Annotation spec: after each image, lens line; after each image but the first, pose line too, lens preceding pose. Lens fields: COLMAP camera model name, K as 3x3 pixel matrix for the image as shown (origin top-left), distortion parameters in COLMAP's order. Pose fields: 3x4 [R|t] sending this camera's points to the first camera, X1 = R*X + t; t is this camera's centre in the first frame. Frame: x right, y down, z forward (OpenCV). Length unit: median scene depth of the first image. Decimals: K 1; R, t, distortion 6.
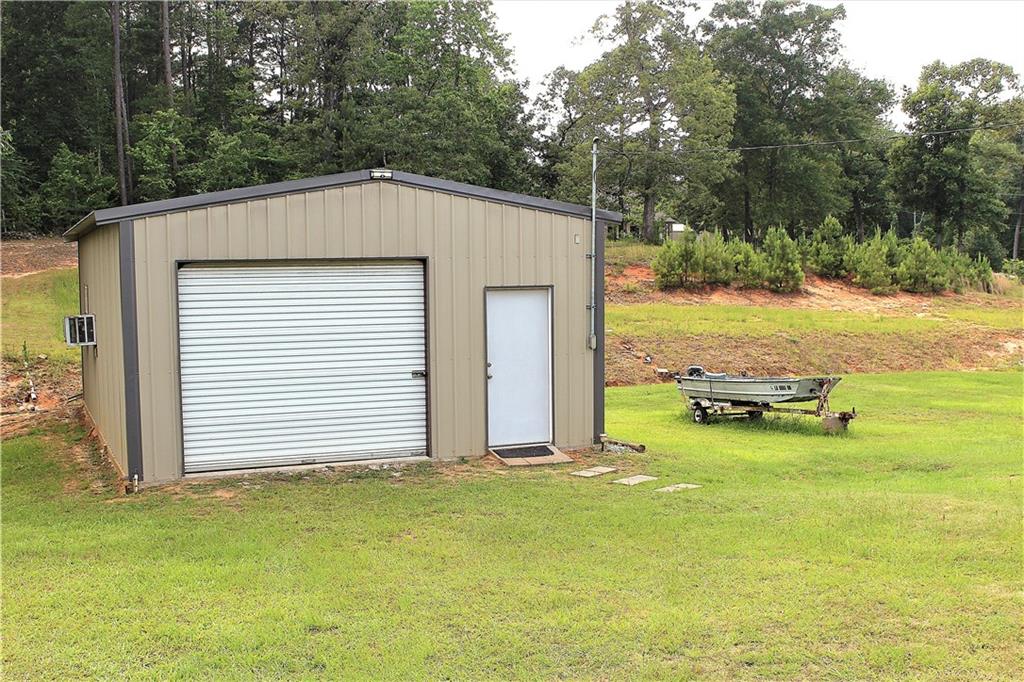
lens RADIAL K [[1066.0, 0, 512.0], [0, 1066.0, 341.0], [0, 0, 1]] dist [-0.159260, 0.009204]
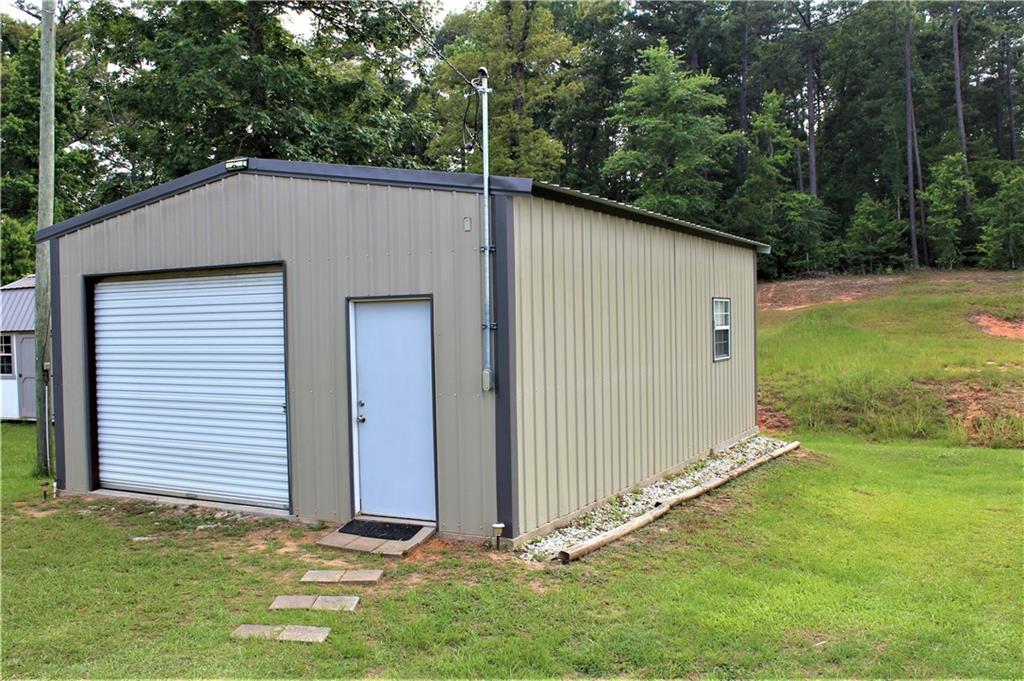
lens RADIAL K [[907.2, 0, 512.0], [0, 907.2, 340.5], [0, 0, 1]] dist [-0.156323, 0.131469]
pose [[0.652287, 0.016953, -0.757783, 0.523185], [-0.039705, 0.999141, -0.011825, -0.018061], [0.756932, 0.037801, 0.652400, 0.674463]]
